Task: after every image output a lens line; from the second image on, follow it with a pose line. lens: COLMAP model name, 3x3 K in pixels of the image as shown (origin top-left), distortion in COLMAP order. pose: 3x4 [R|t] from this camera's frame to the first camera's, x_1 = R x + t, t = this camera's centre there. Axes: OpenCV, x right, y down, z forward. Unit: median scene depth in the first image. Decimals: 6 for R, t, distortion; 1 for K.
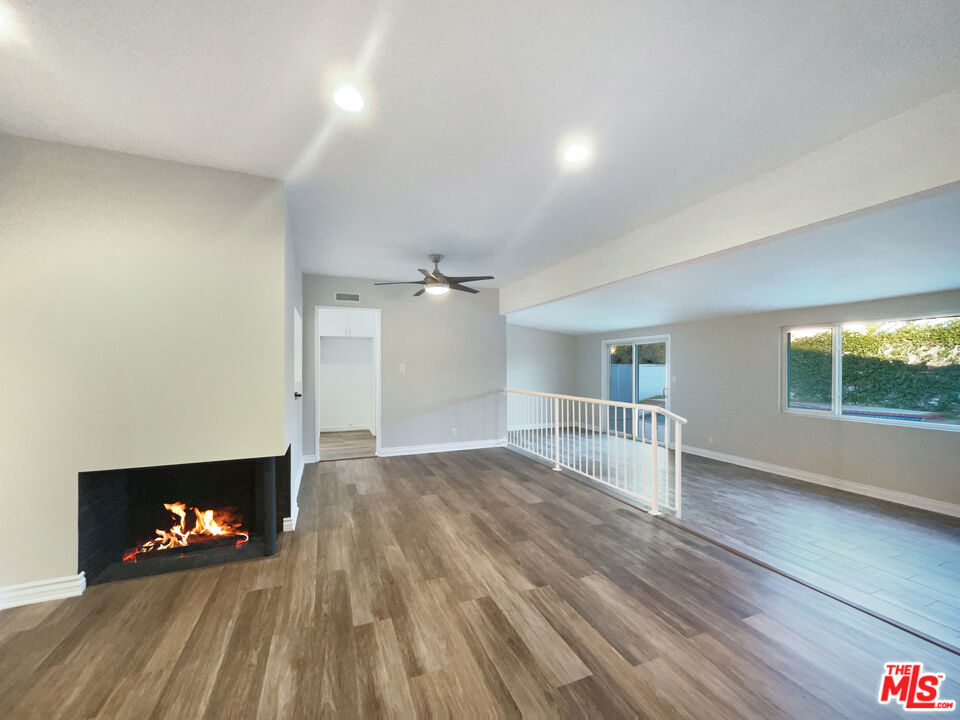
lens RADIAL K [[386.9, 0, 481.6], [0, 386.9, 364.7], [0, 0, 1]] dist [-0.002371, 0.000077]
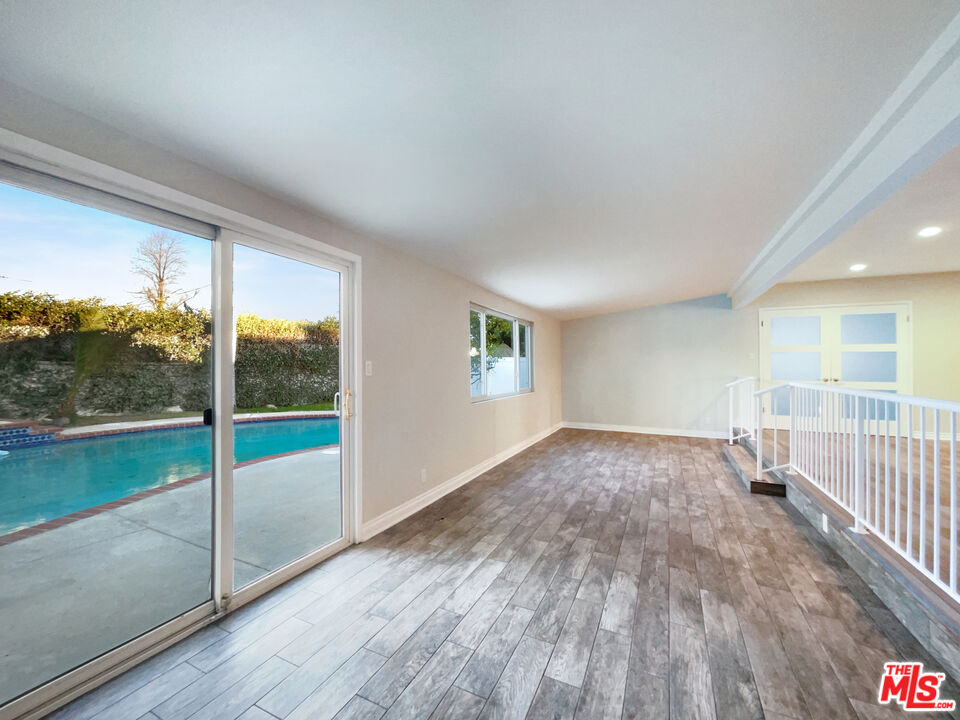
lens RADIAL K [[386.9, 0, 481.6], [0, 386.9, 364.7], [0, 0, 1]] dist [-0.002371, 0.000077]
pose [[-0.671356, -0.002875, 0.741129, 0.172120], [-0.008926, 0.999951, -0.004207, 0.052772], [-0.741081, -0.009440, -0.671349, 1.977338]]
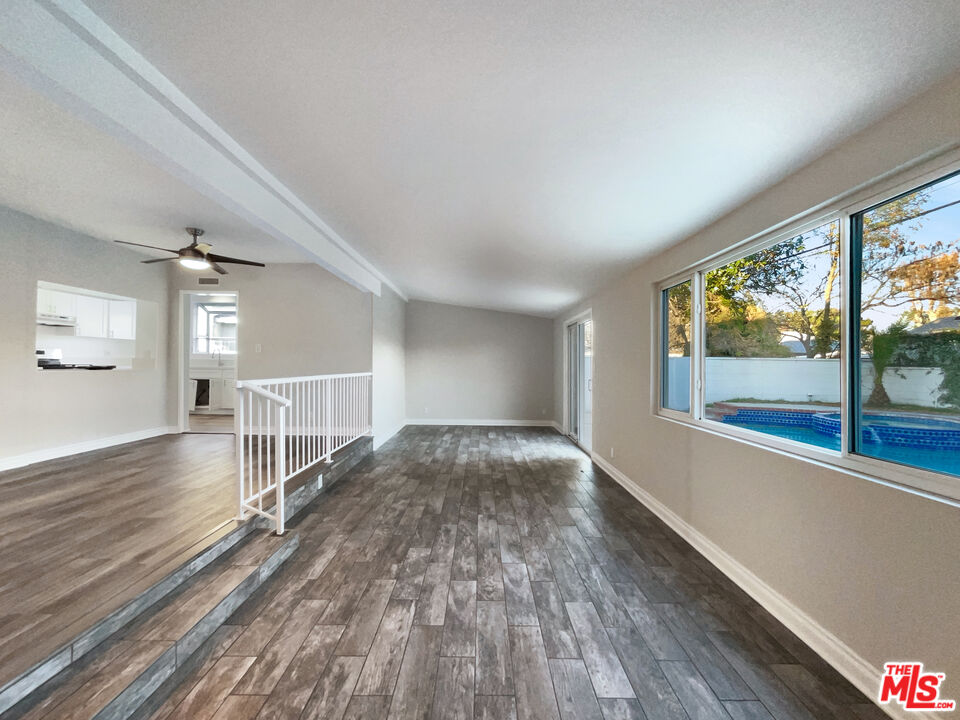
lens RADIAL K [[386.9, 0, 481.6], [0, 386.9, 364.7], [0, 0, 1]] dist [-0.002371, 0.000077]
pose [[0.927731, 0.013443, -0.373008, 0.946366], [-0.011966, 0.999909, 0.006273, 0.049901], [0.373058, -0.001356, 0.927807, 0.364985]]
